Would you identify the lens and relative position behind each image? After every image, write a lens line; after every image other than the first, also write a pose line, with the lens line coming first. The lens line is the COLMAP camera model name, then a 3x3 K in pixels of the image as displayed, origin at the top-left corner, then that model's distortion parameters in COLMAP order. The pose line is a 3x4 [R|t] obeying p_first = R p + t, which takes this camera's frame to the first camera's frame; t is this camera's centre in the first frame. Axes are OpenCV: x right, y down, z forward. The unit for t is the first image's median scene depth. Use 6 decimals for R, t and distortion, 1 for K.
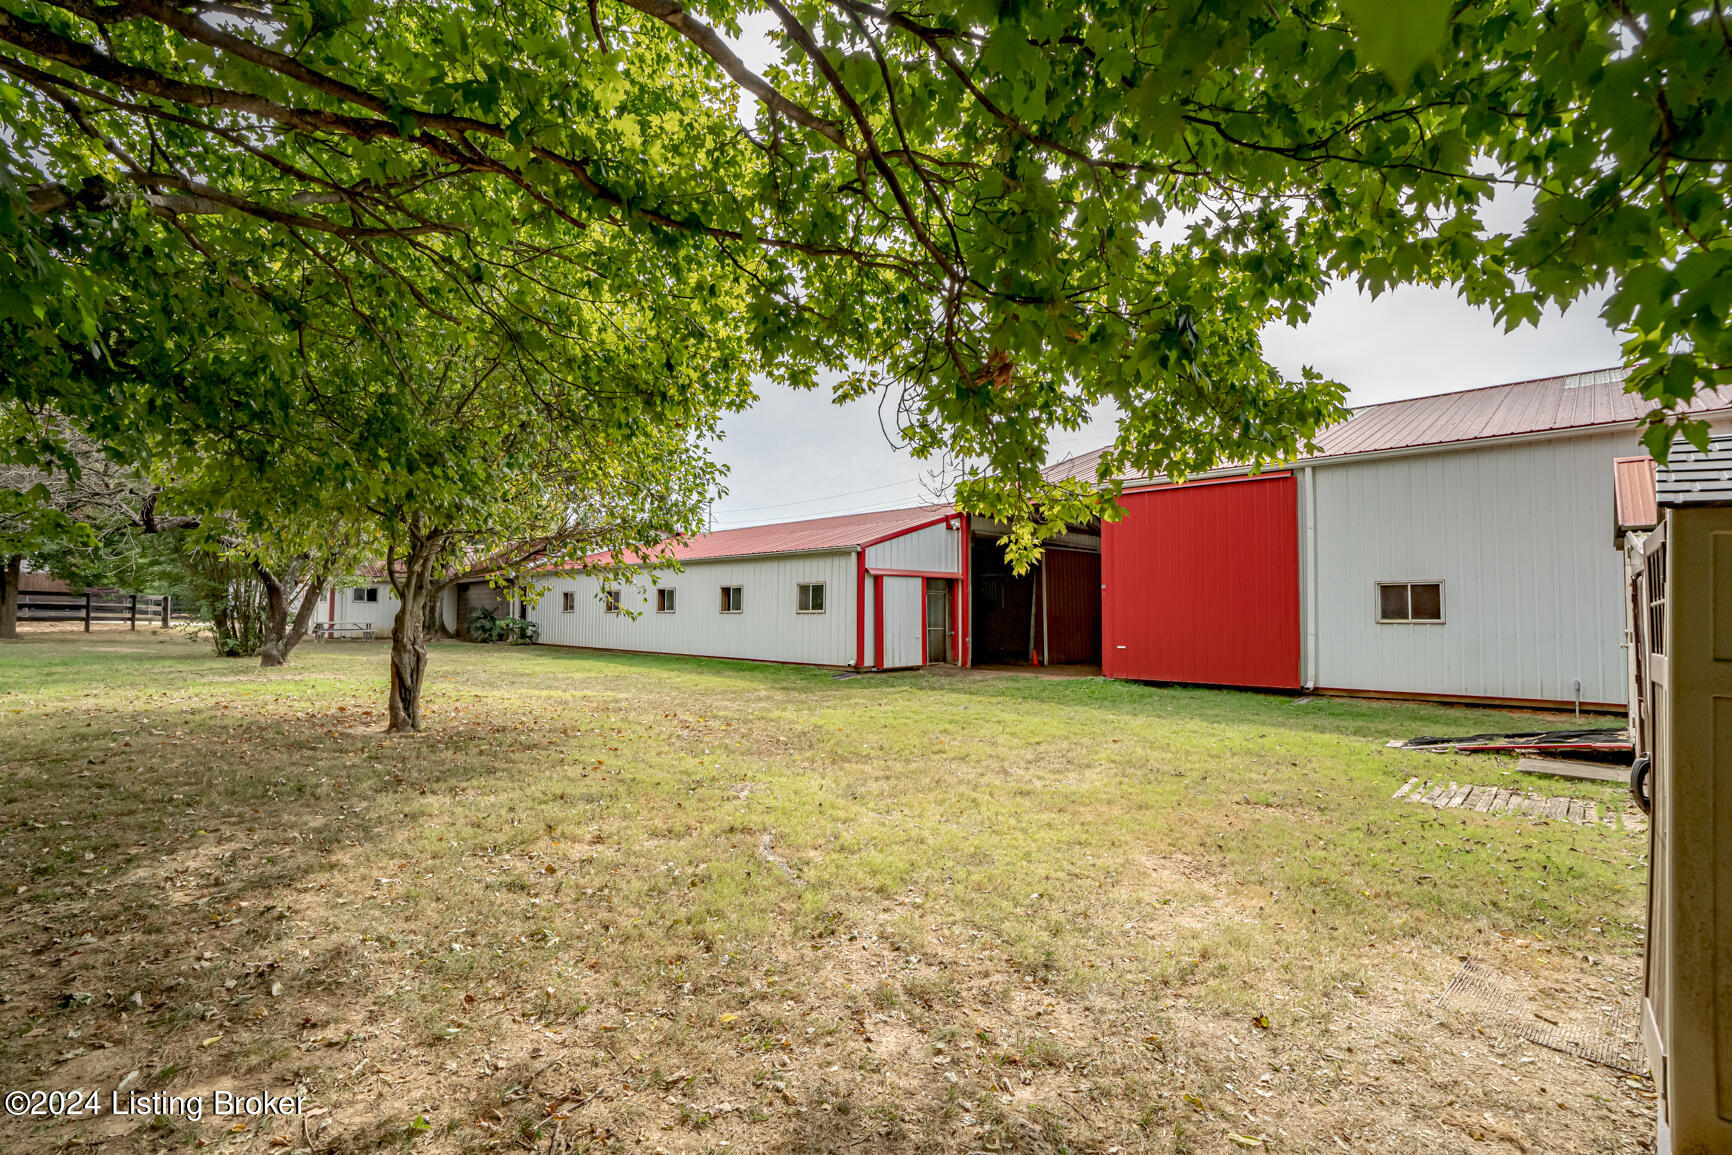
lens RADIAL K [[814.5, 0, 873.8], [0, 814.5, 590.6], [0, 0, 1]] dist [-0.067719, 0.035030]
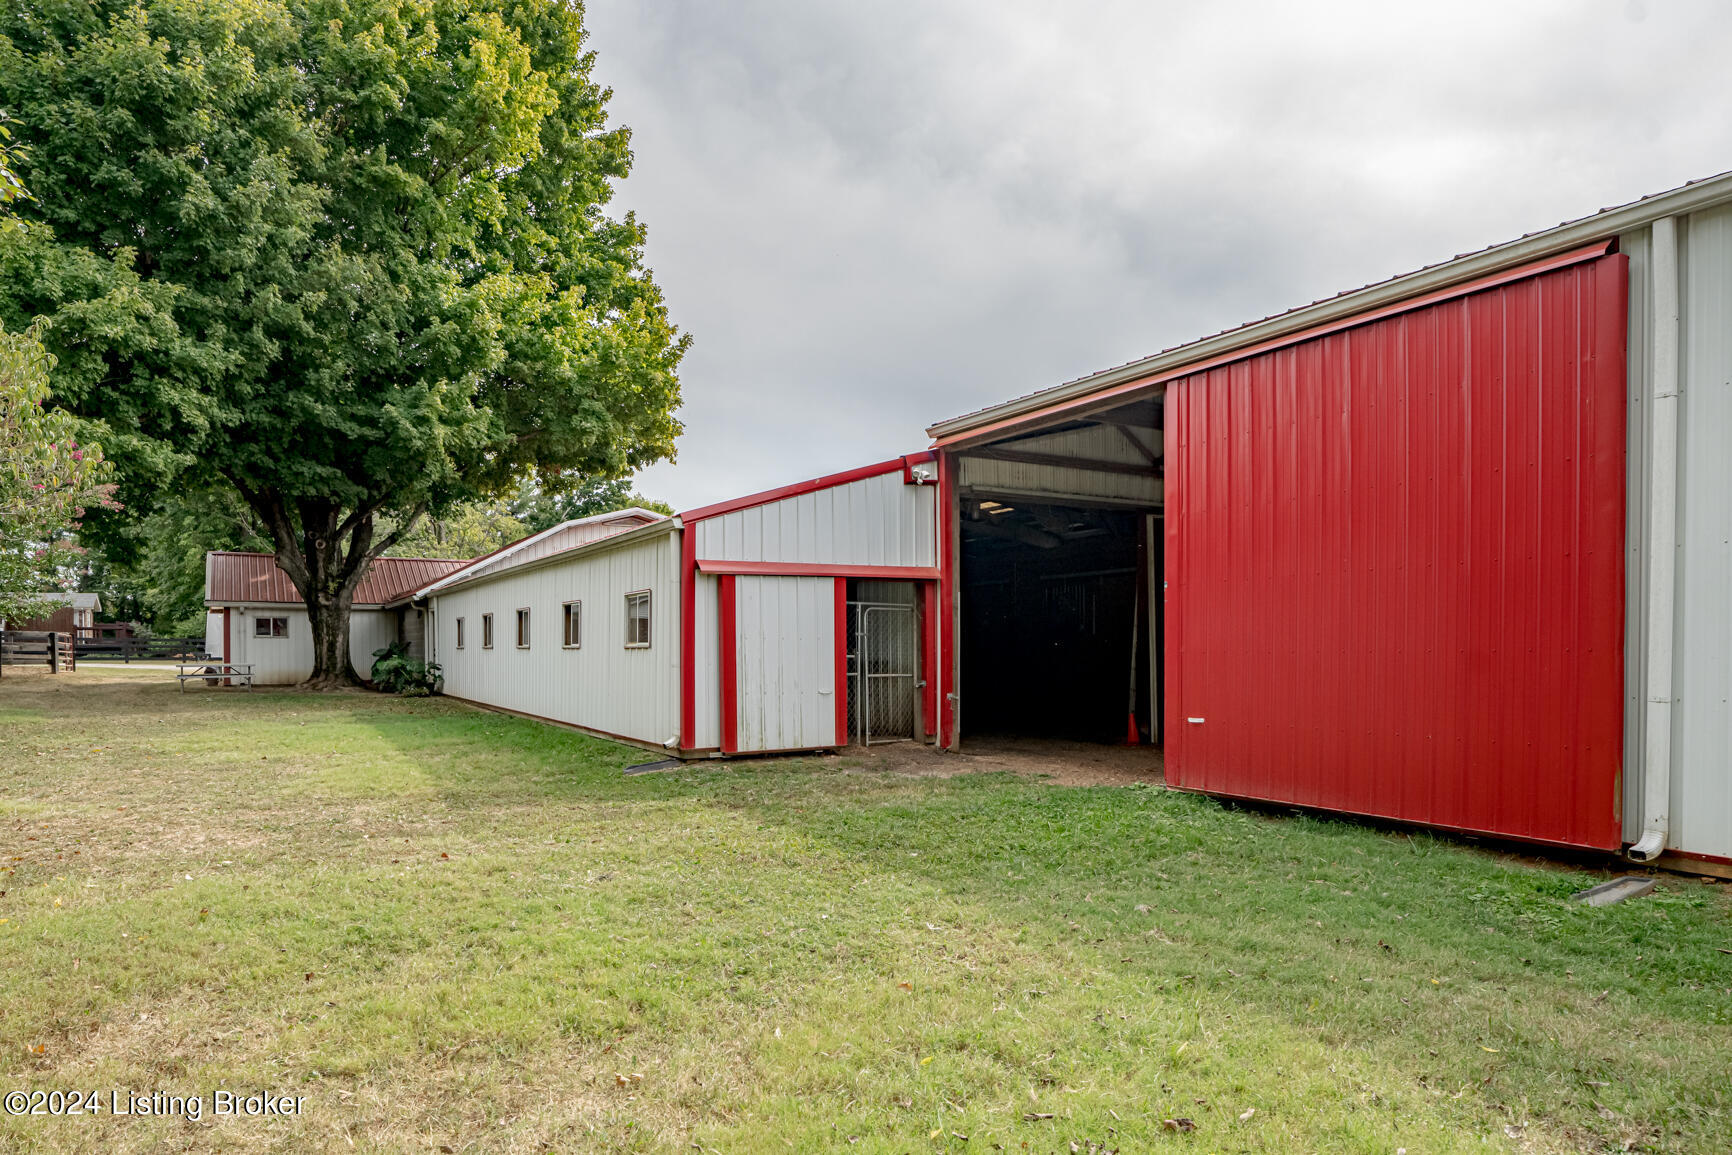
lens RADIAL K [[1056.7, 0, 853.2], [0, 1056.7, 651.4], [0, 0, 1]] dist [-0.052357, 0.023077]
pose [[0.952506, -0.005573, -0.304470, 0.275771], [0.015531, 0.999420, 0.030293, 0.011012], [0.304124, -0.033583, 0.952040, 0.364998]]
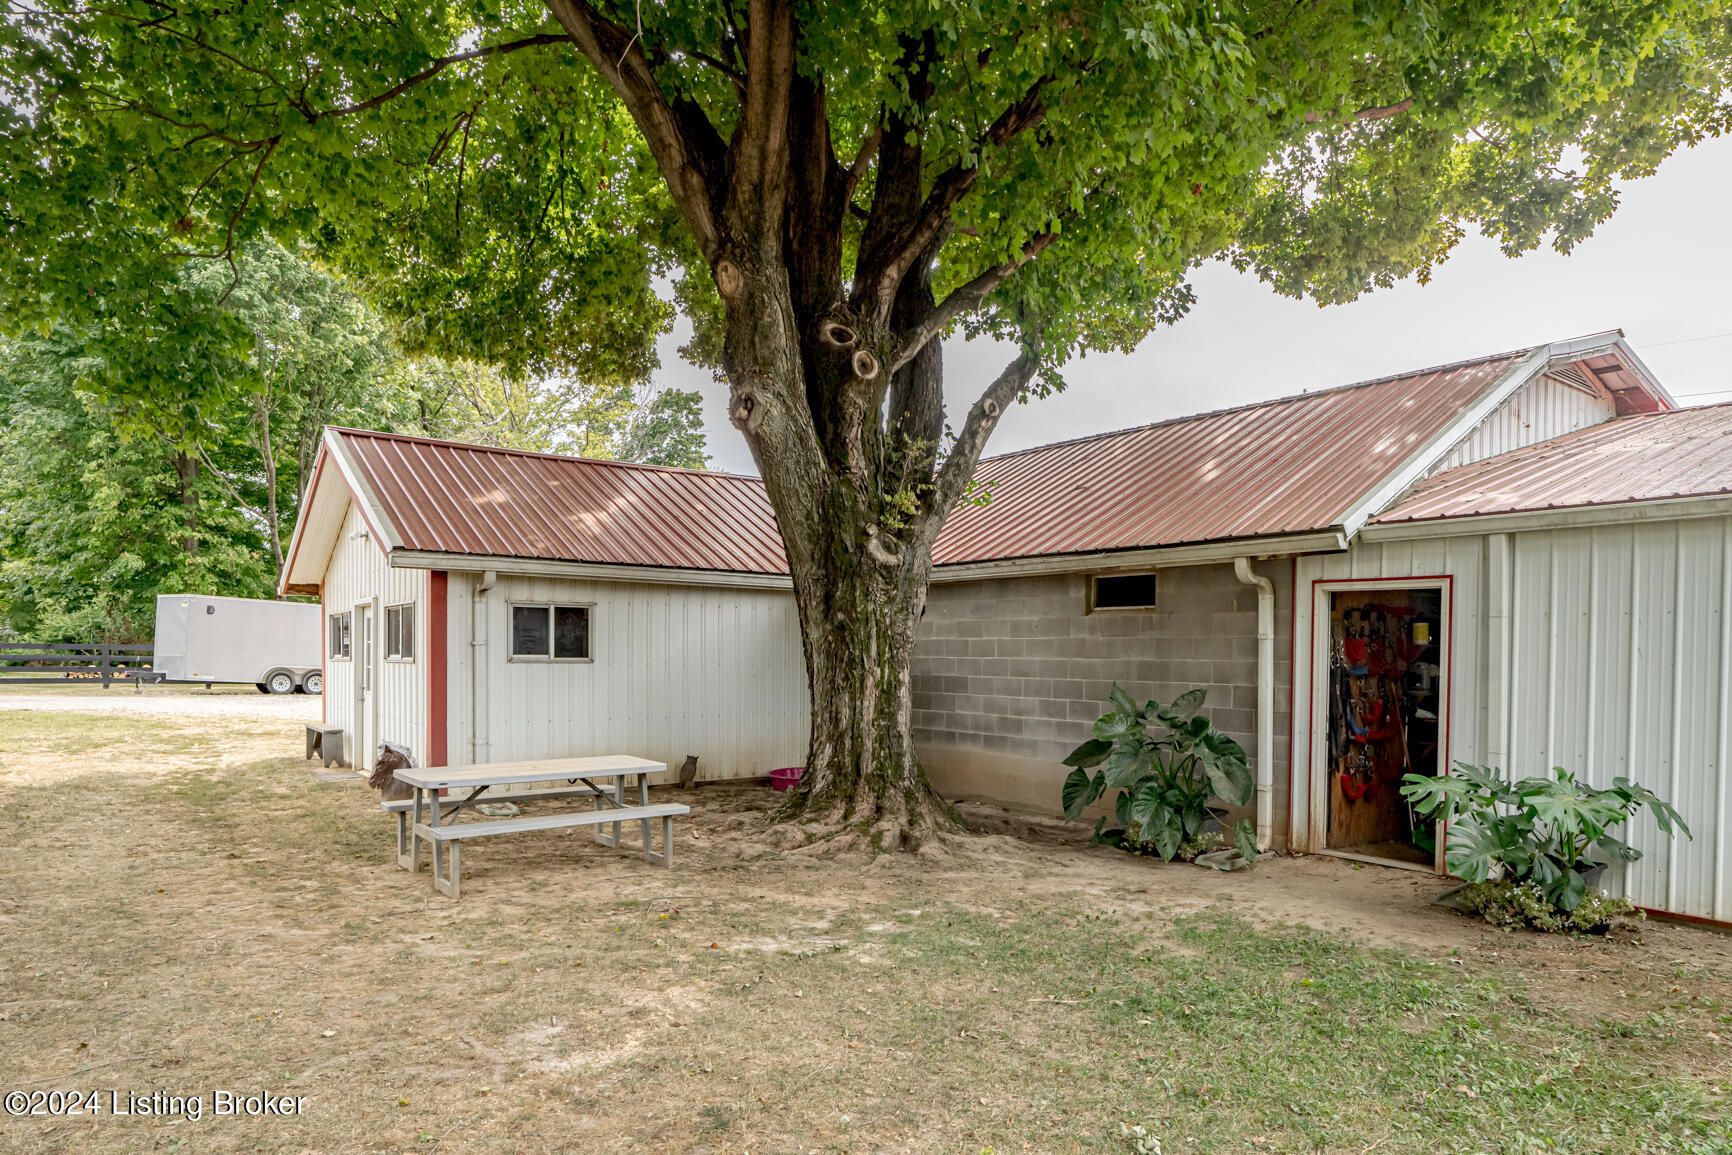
lens RADIAL K [[1056.7, 0, 853.2], [0, 1056.7, 651.4], [0, 0, 1]] dist [-0.052357, 0.023077]
pose [[0.985418, 0.012145, -0.169719, -0.805256], [-0.010531, 0.999890, 0.010403, 0.011247], [0.169827, -0.008464, 0.985438, 1.086741]]
